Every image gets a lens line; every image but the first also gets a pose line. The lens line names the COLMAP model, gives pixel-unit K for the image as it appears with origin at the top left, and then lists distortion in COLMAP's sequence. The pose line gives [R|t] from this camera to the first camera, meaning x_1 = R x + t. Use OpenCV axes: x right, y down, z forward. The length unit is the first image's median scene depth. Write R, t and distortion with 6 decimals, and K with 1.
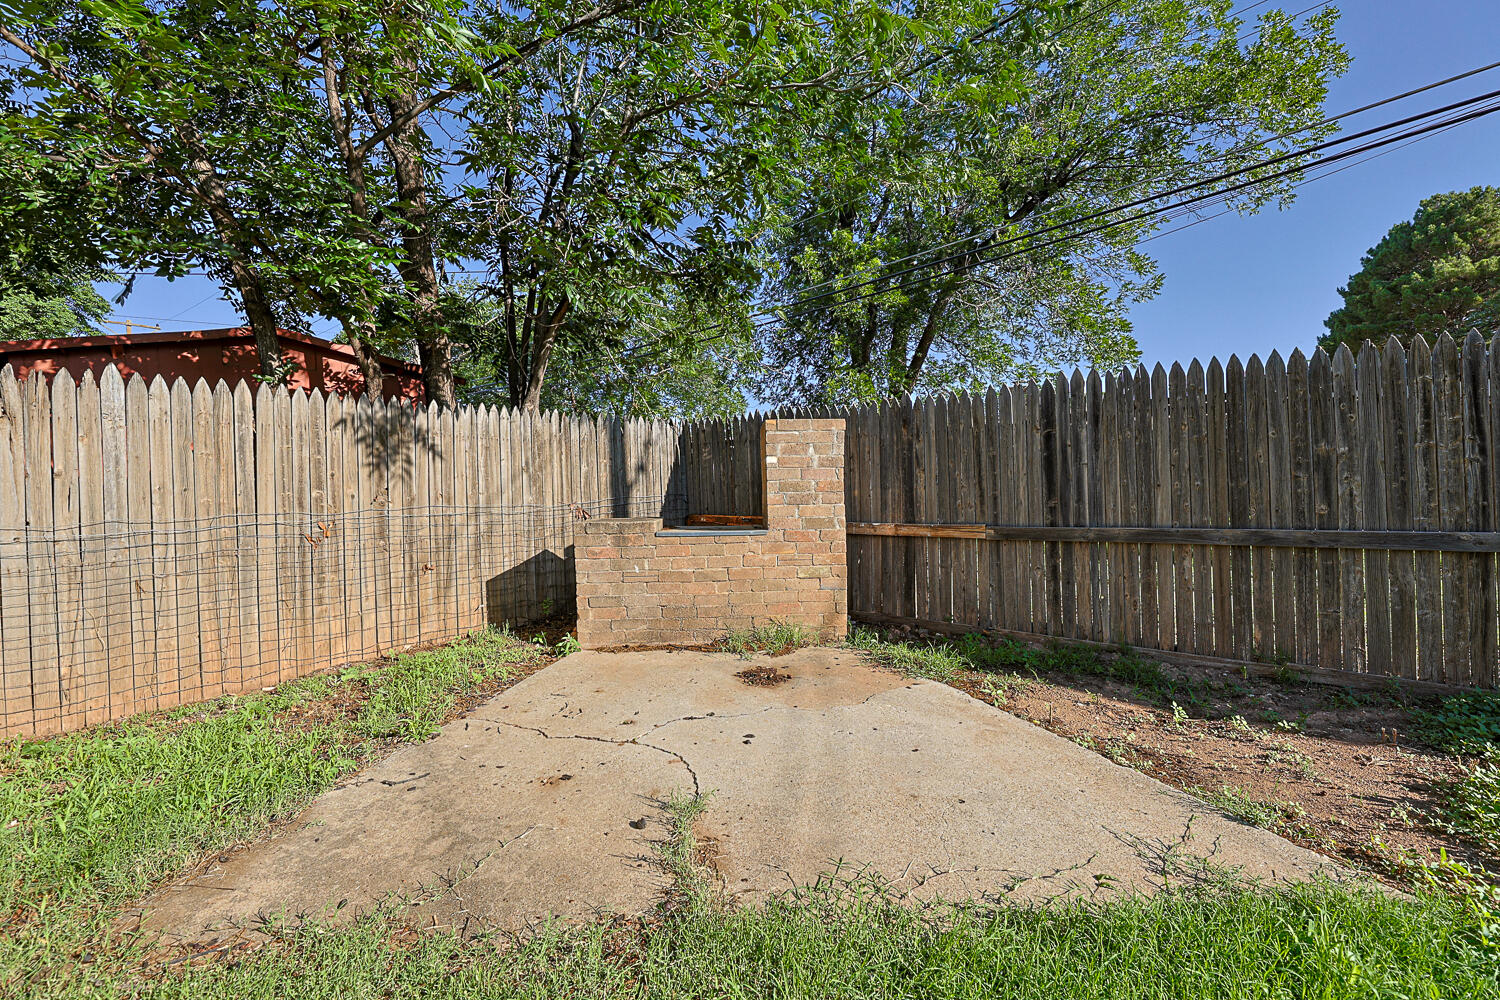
lens RADIAL K [[642.3, 0, 744.2], [0, 642.3, 488.4], [0, 0, 1]] dist [0.000677, 0.000057]
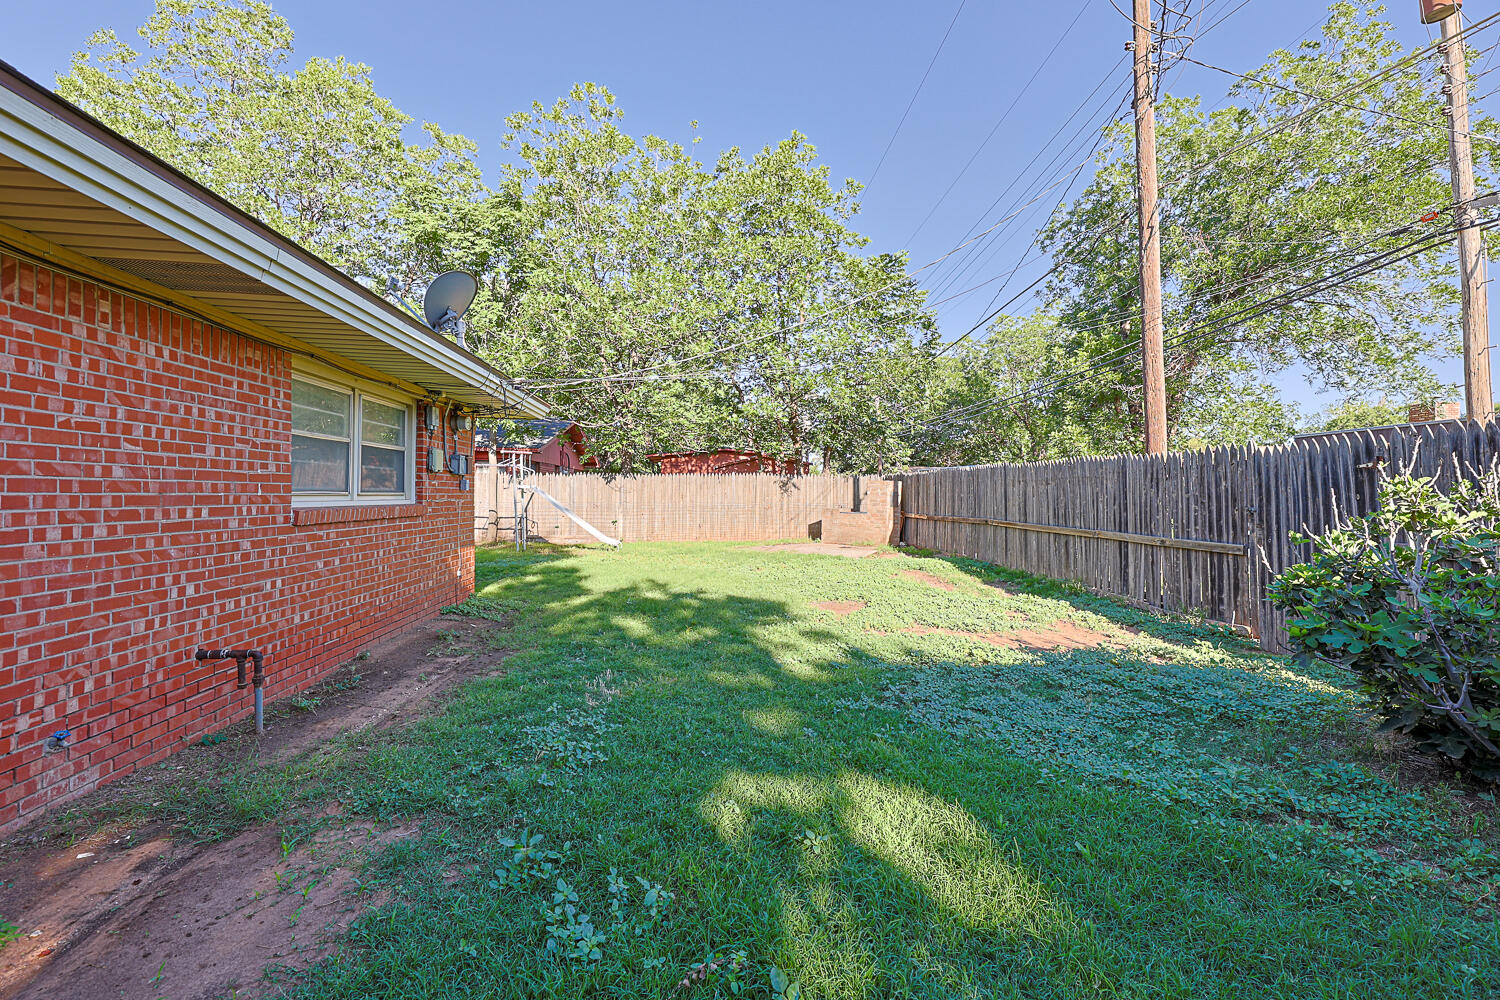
lens RADIAL K [[620.5, 0, 761.4], [0, 620.5, 495.9], [0, 0, 1]] dist [0.002240, 0.000140]
pose [[0.788621, 0.028287, -0.614228, 1.653834], [-0.020911, 0.999597, 0.019187, -0.088355], [0.614524, -0.002287, 0.788895, -2.062536]]
